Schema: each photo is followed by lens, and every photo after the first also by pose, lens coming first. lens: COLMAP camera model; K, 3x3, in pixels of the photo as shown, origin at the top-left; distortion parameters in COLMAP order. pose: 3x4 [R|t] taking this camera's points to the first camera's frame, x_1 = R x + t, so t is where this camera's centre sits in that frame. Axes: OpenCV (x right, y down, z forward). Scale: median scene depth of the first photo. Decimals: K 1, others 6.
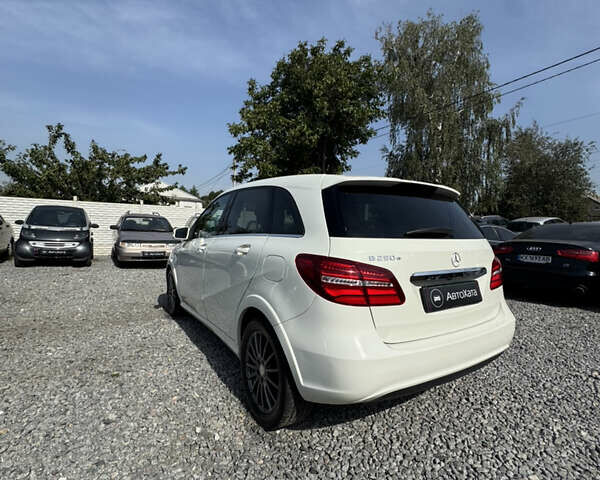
lens RADIAL K [[325.4, 0, 301.8], [0, 325.4, 240.4], [0, 0, 1]] dist [0.003056, -0.001754]
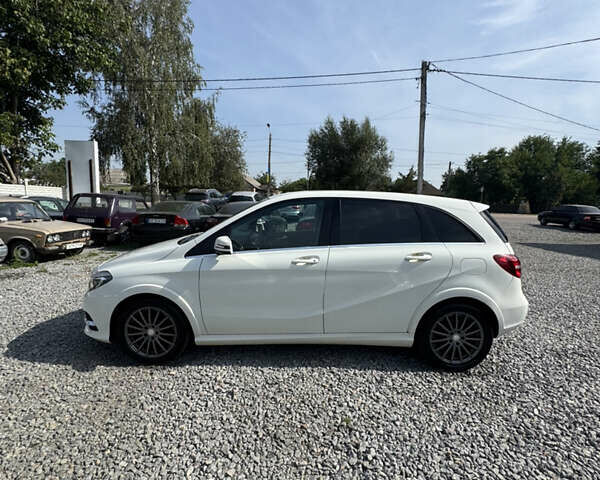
lens RADIAL K [[325.4, 0, 298.1], [0, 325.4, 238.2], [0, 0, 1]] dist [0.003056, -0.001754]
pose [[0.562178, -0.108138, 0.819916, -0.225221], [0.026696, 0.993271, 0.112698, -0.029867], [-0.826585, -0.041468, 0.561282, 0.117491]]
